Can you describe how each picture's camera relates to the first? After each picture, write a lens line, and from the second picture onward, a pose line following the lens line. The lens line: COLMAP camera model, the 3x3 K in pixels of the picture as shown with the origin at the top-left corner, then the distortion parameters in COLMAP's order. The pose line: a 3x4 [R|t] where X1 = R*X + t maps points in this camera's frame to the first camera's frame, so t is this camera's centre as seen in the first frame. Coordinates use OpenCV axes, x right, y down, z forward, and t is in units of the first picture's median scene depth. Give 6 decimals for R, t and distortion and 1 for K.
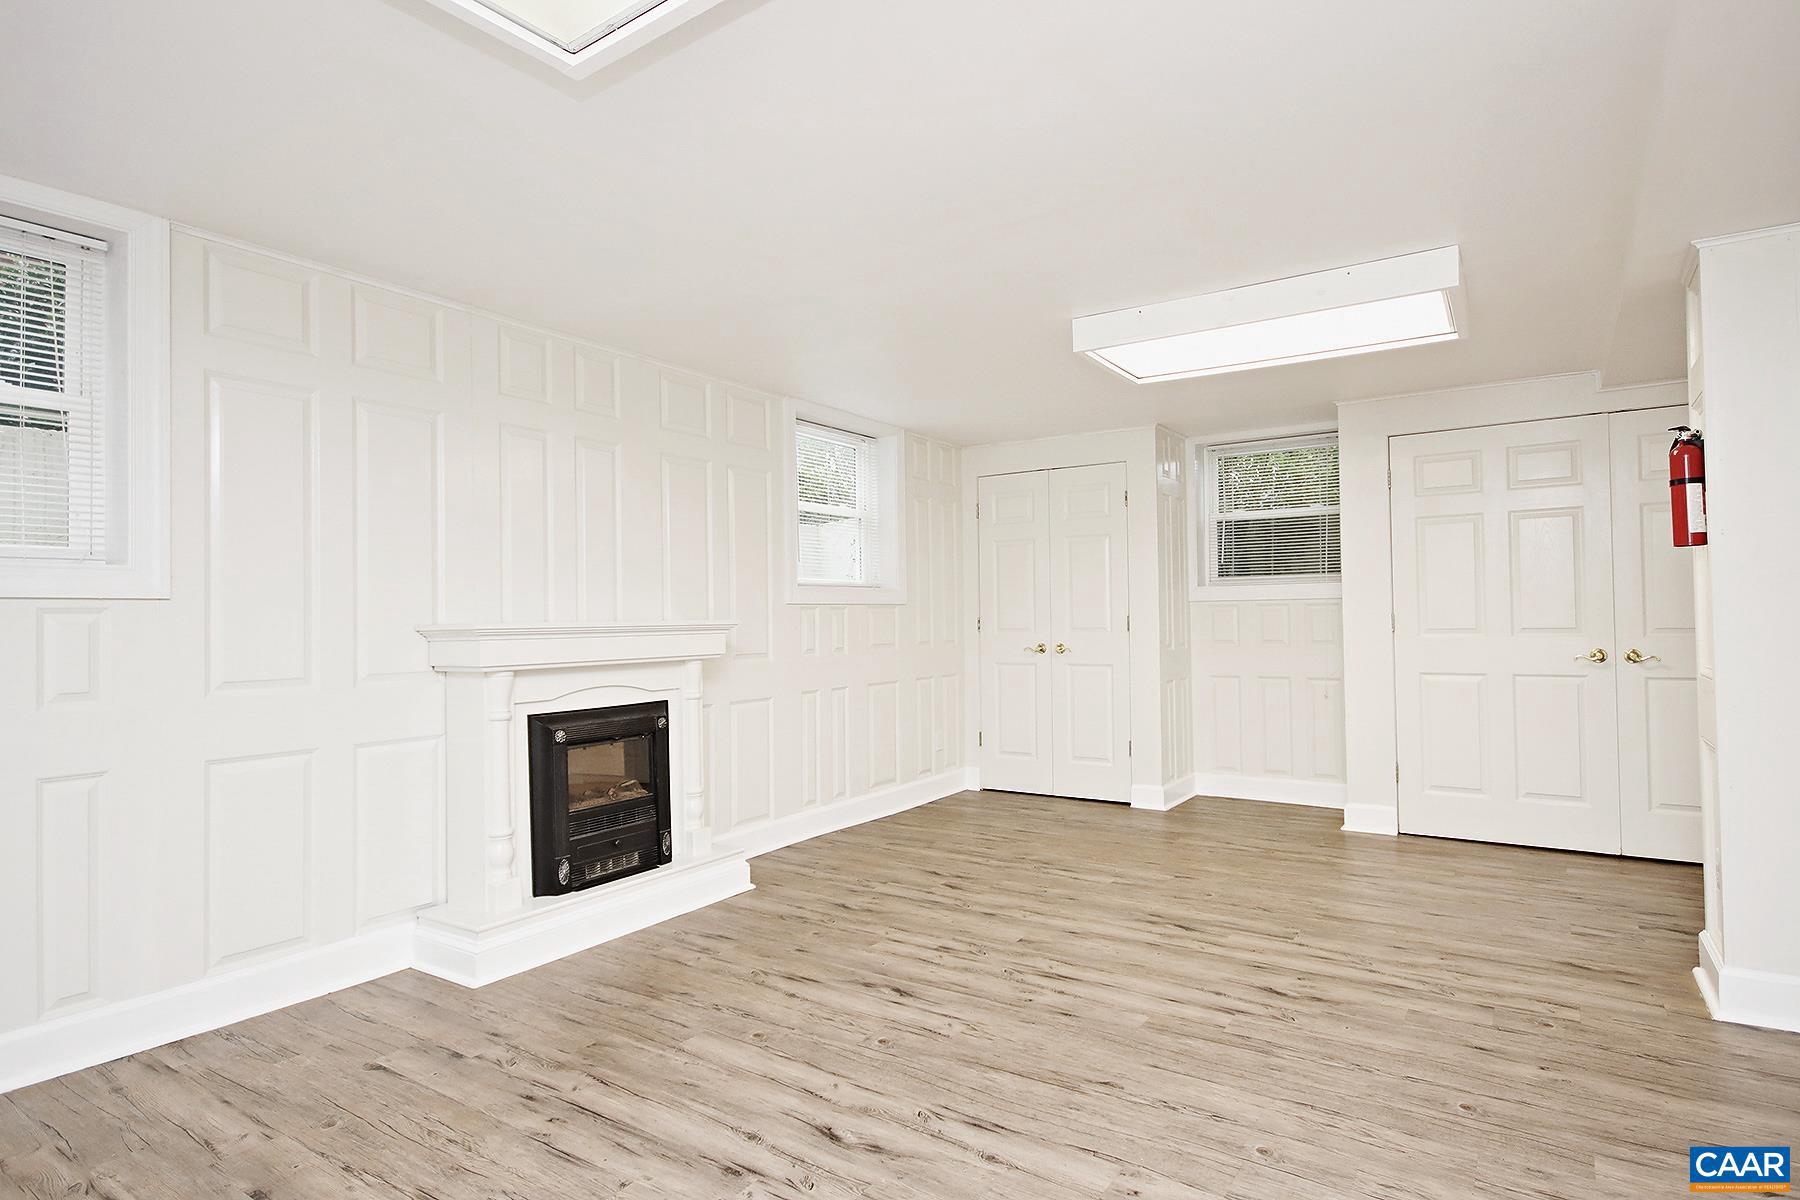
lens RADIAL K [[943.6, 0, 925.7], [0, 943.6, 606.1], [0, 0, 1]] dist [0.000504, -0.000101]
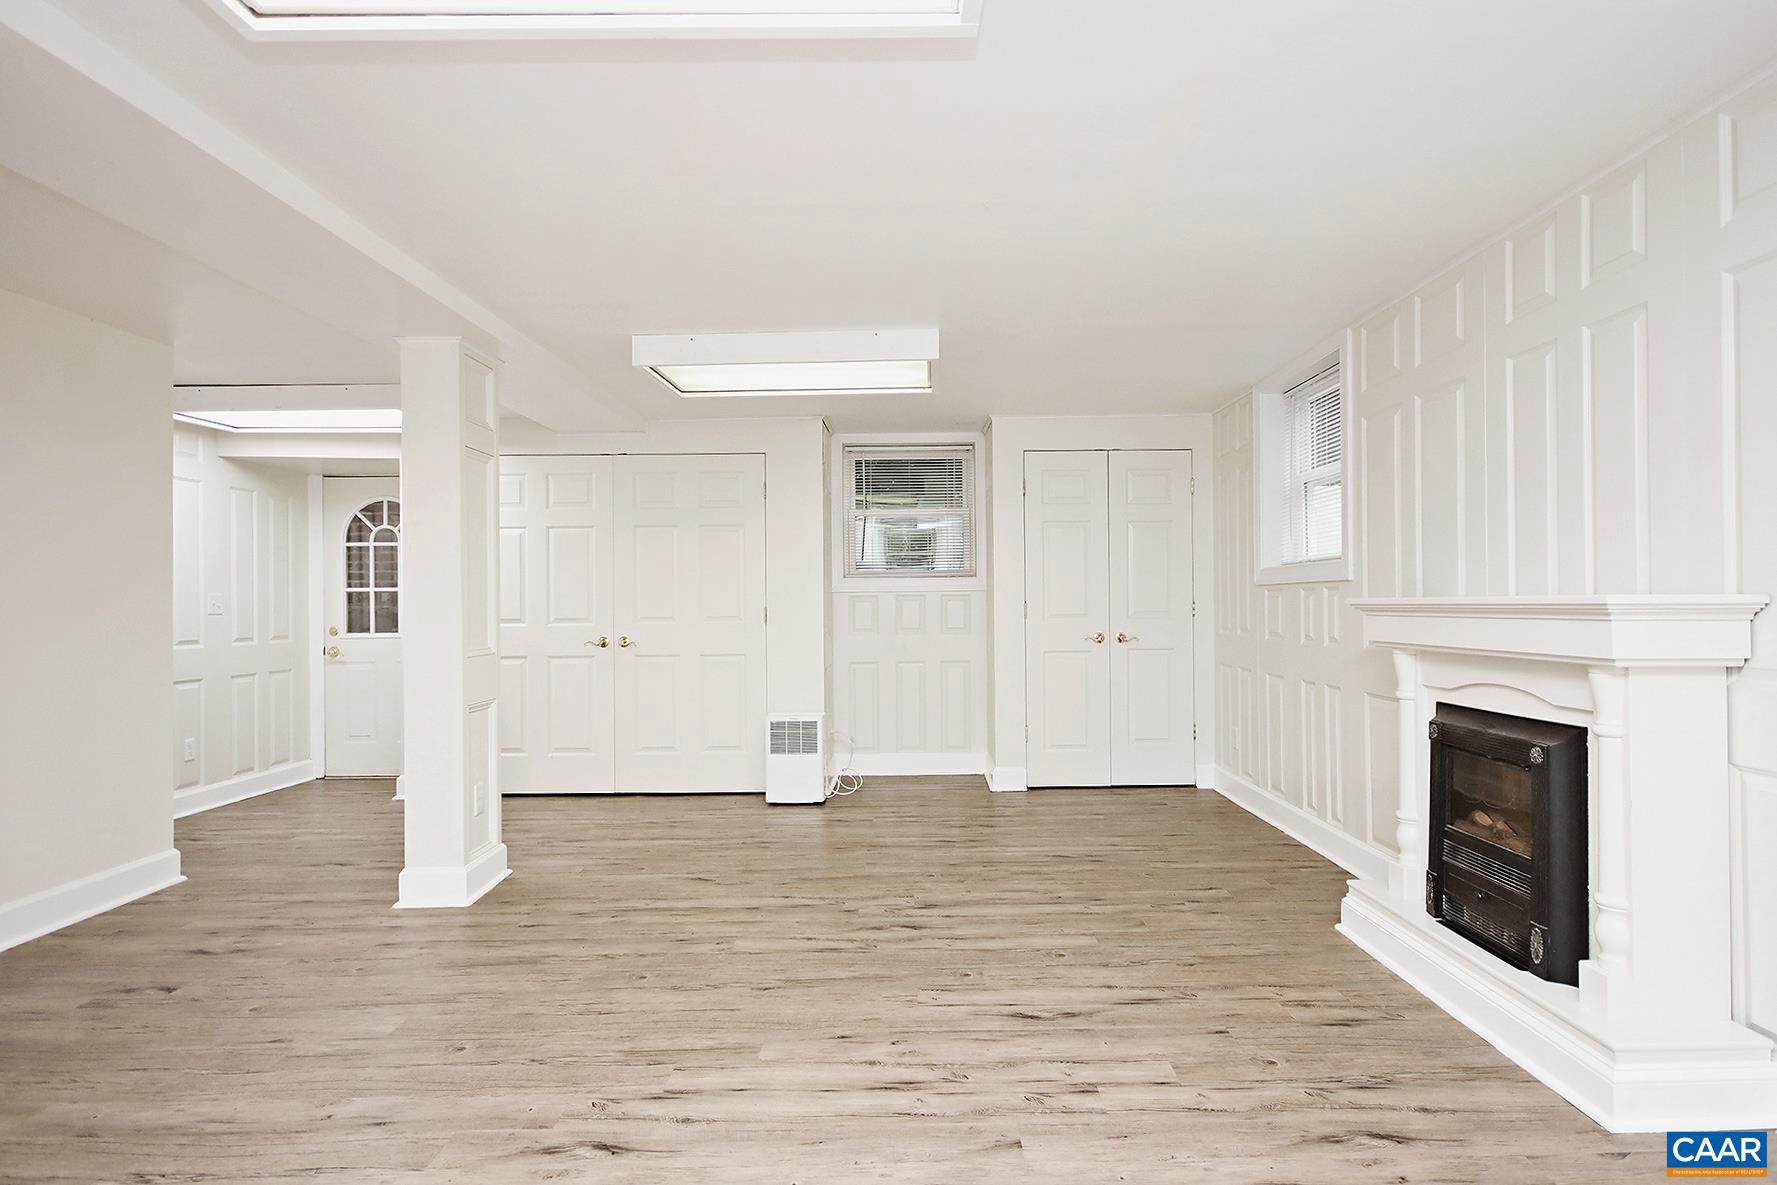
lens RADIAL K [[931.5, 0, 913.9], [0, 931.5, 598.5], [0, 0, 1]] dist [0.000504, -0.000101]
pose [[-0.832188, 0.018061, -0.554200, 0.597490], [0.029155, 0.999512, -0.011206, 0.016778], [0.553727, -0.025483, -0.832308, 1.835676]]
